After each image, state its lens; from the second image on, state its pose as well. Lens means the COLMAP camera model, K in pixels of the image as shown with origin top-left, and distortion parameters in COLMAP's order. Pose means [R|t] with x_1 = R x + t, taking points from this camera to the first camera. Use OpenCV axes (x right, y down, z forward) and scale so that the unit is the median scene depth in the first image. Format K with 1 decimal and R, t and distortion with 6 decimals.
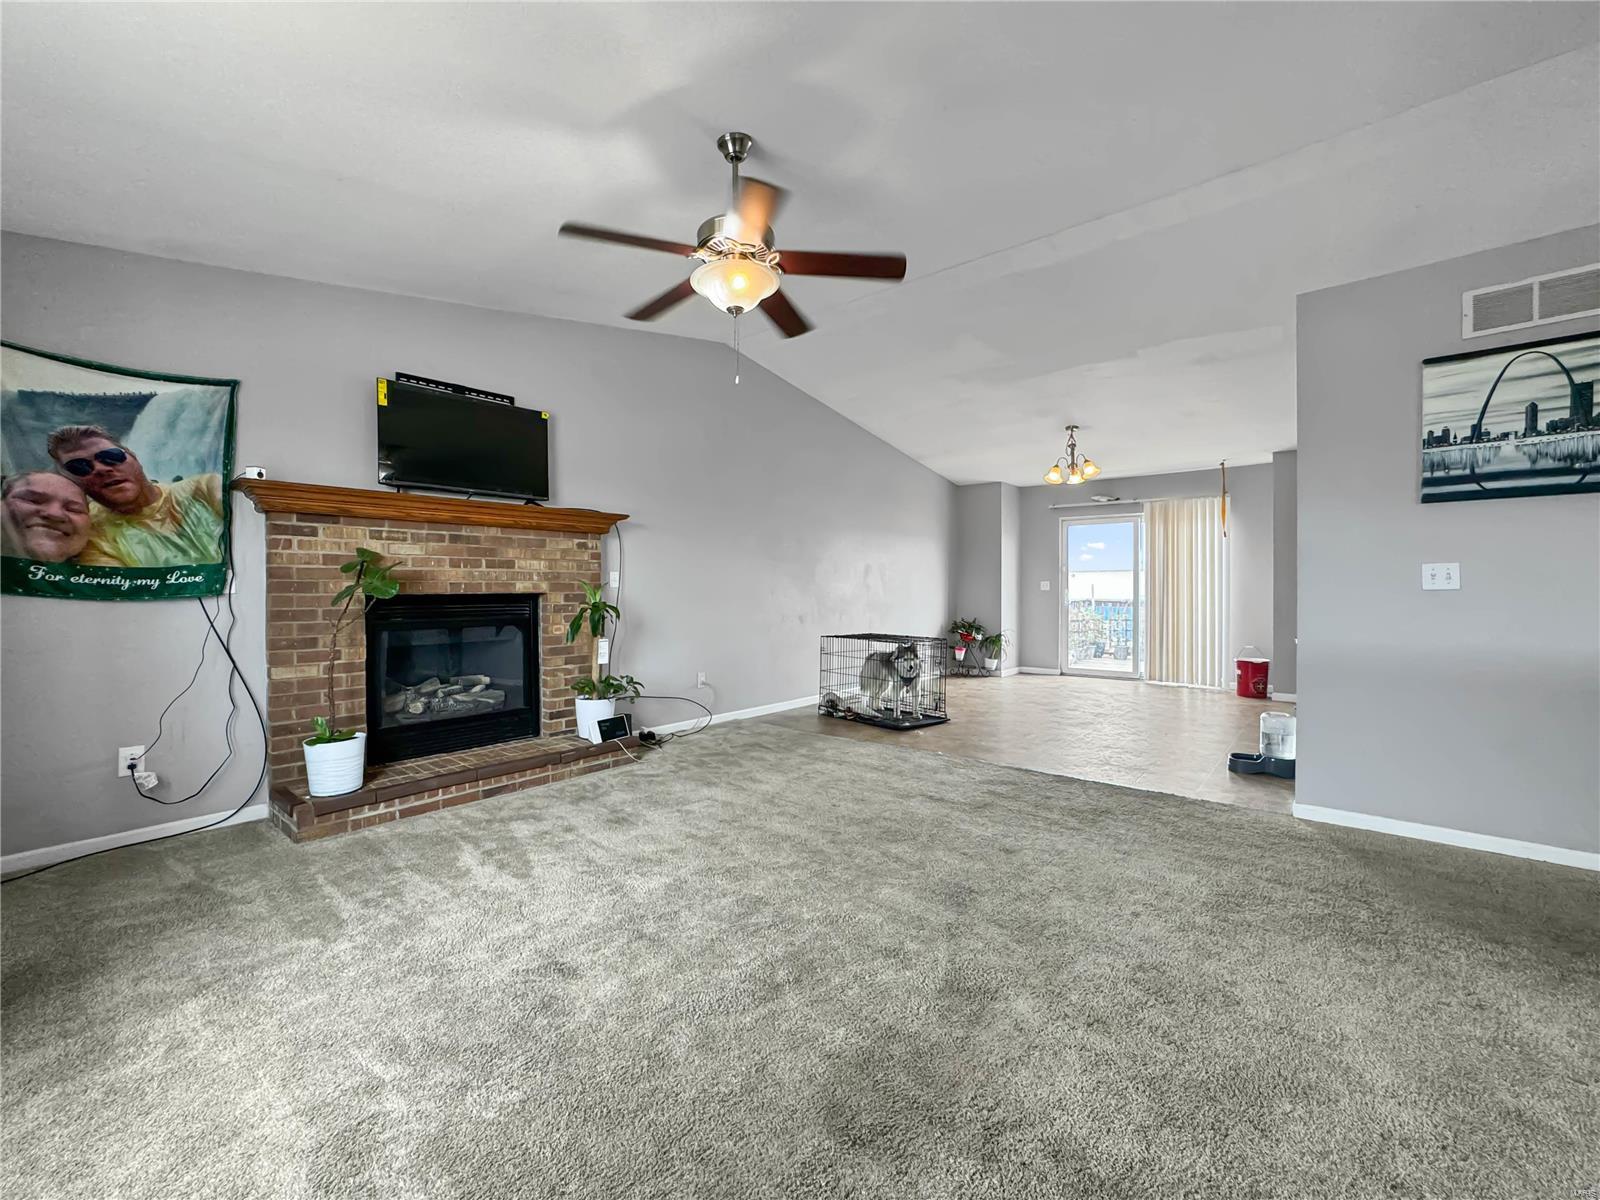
lens RADIAL K [[664.0, 0, 793.3], [0, 664.0, 589.2], [0, 0, 1]] dist [-0.001811, 0.000610]
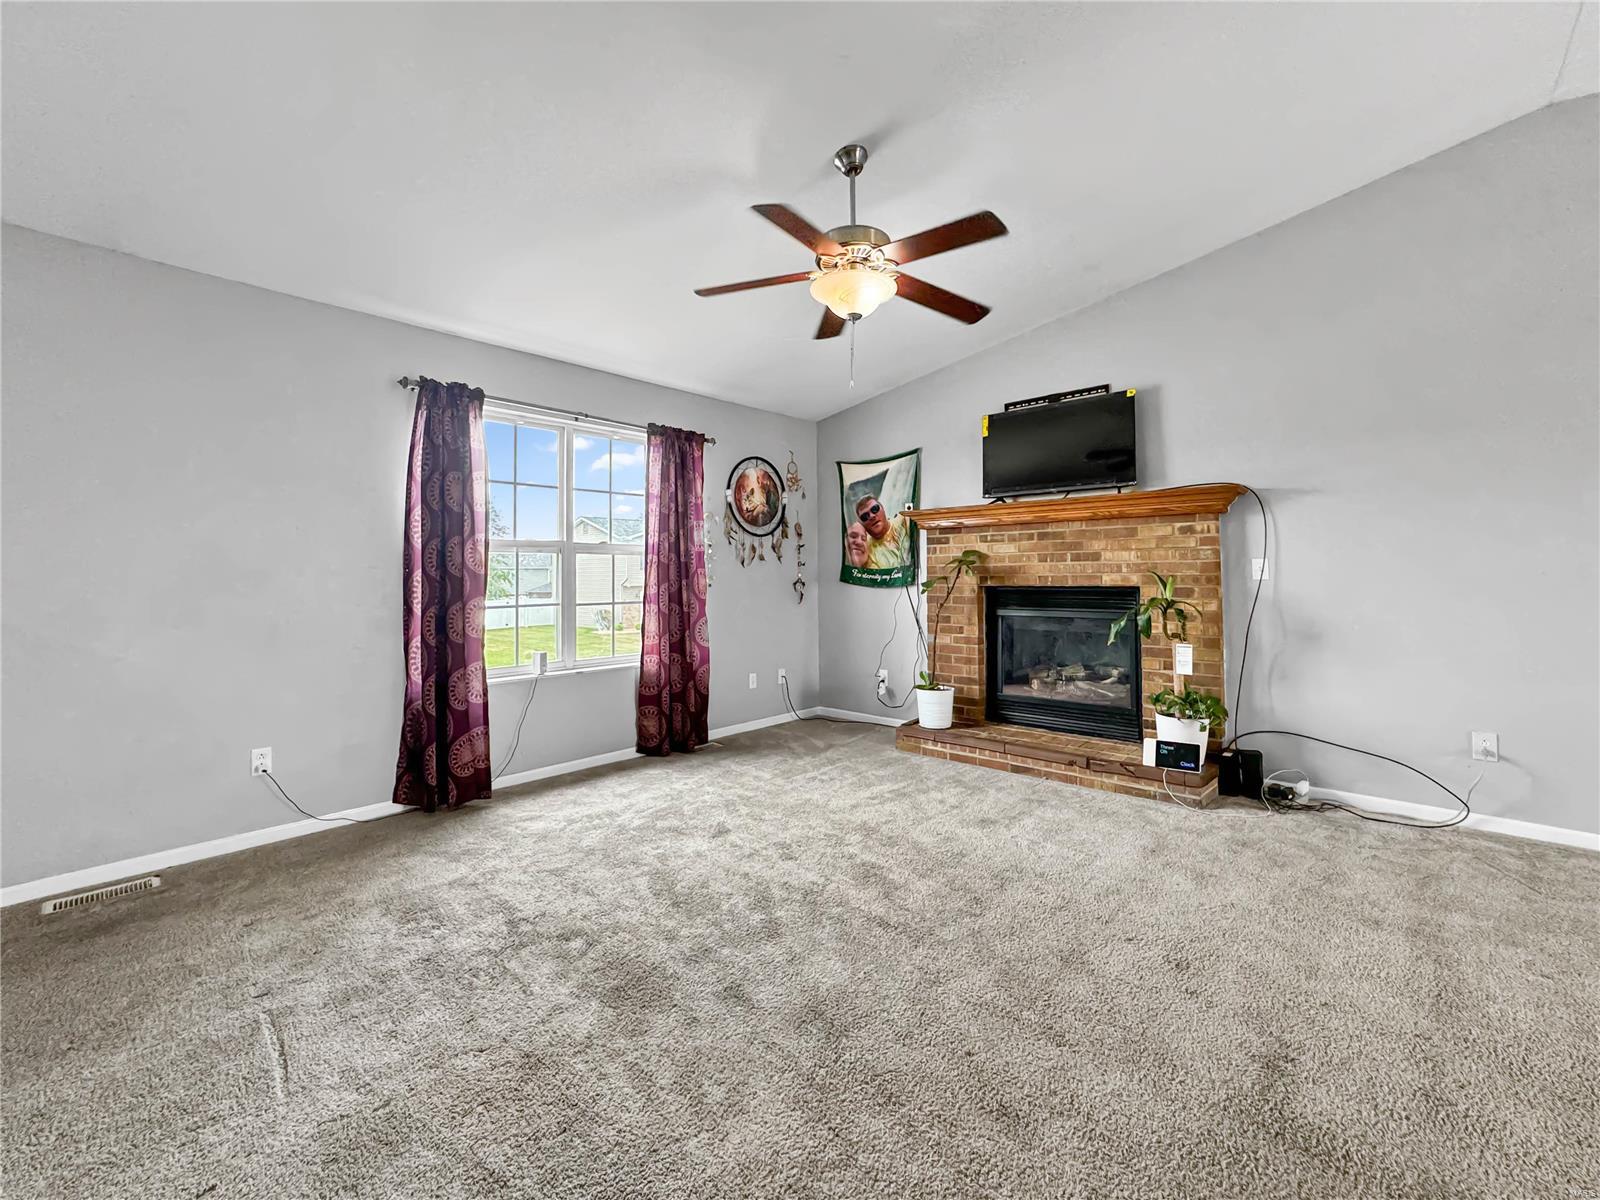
lens RADIAL K [[673.7, 0, 795.8], [0, 673.7, 556.4], [0, 0, 1]] dist [-0.002834, 0.000794]
pose [[-0.023660, -0.026281, -0.999375, 0.676541], [0.006685, 0.999628, -0.026446, -0.016690], [0.999698, -0.007307, -0.023476, 0.670398]]
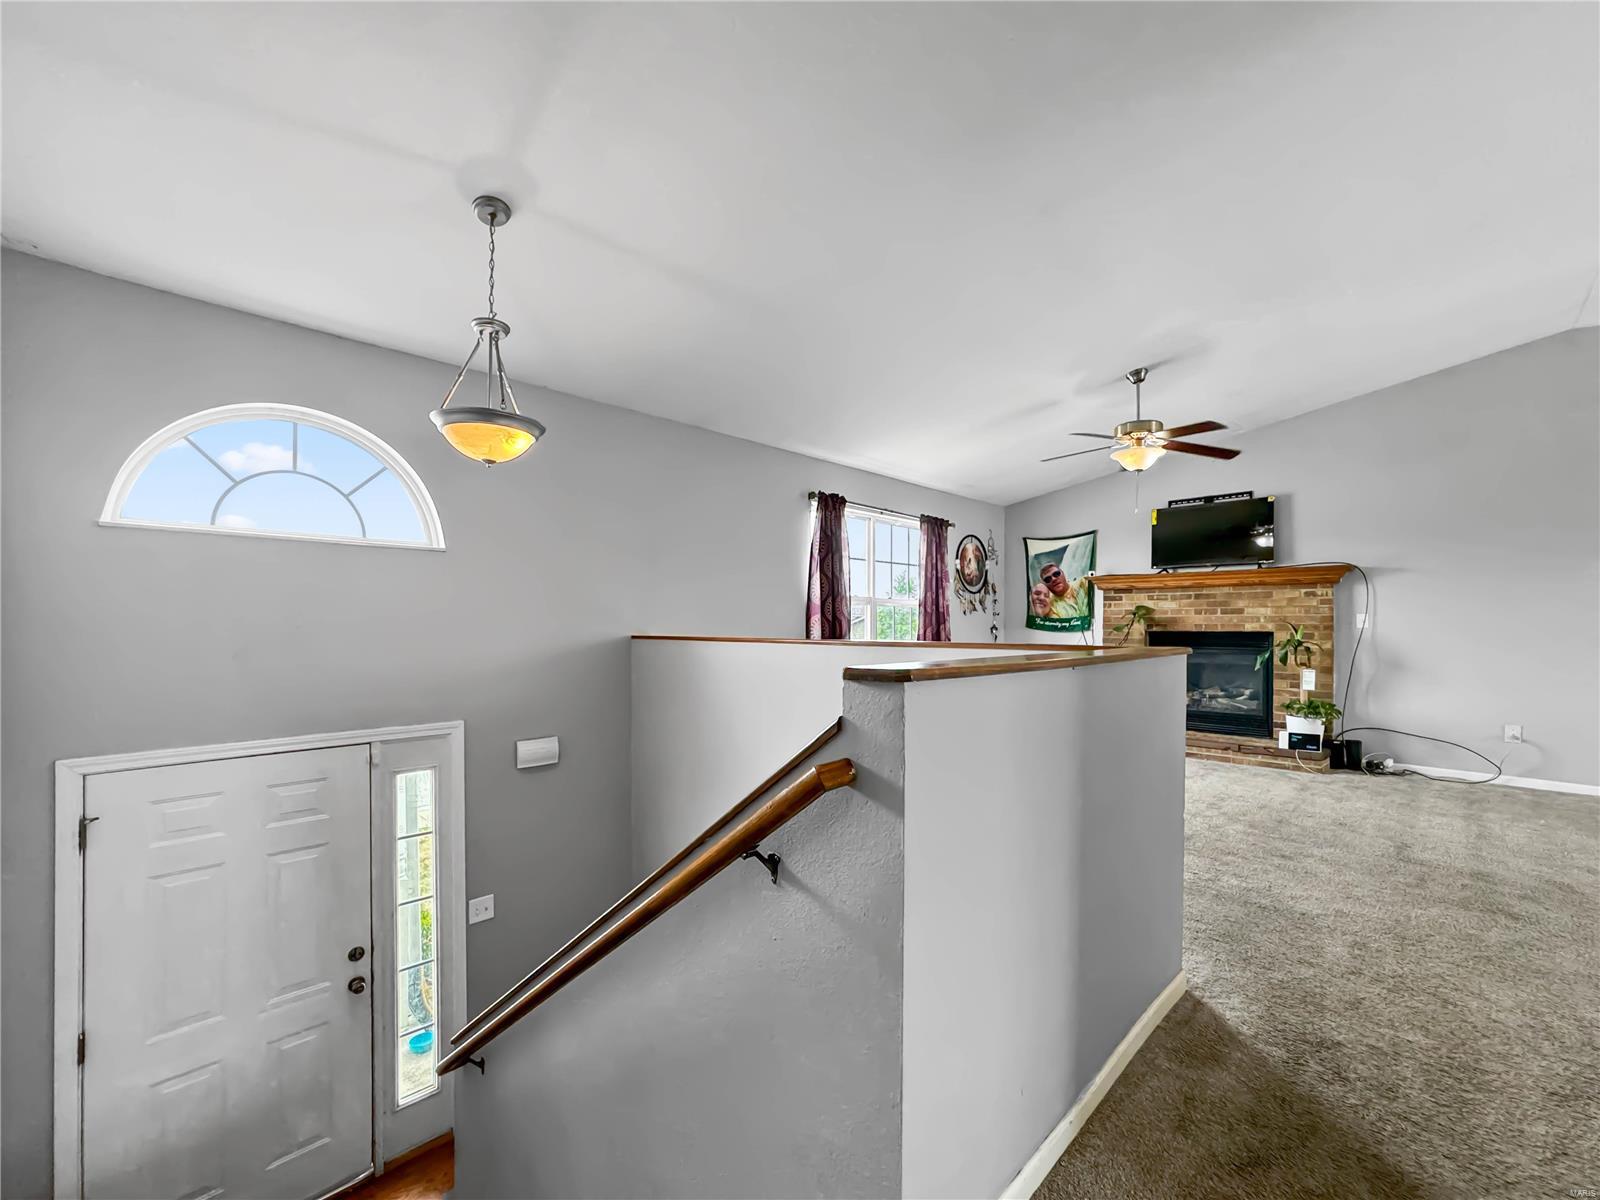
lens RADIAL K [[653.3, 0, 826.6], [0, 653.3, 624.9], [0, 0, 1]] dist [0.013650, 0.000107]
pose [[-0.037944, 0.003271, -0.999275, 1.185562], [-0.004905, 0.999982, 0.003460, -0.009860], [0.999268, 0.005033, -0.037927, 0.189047]]
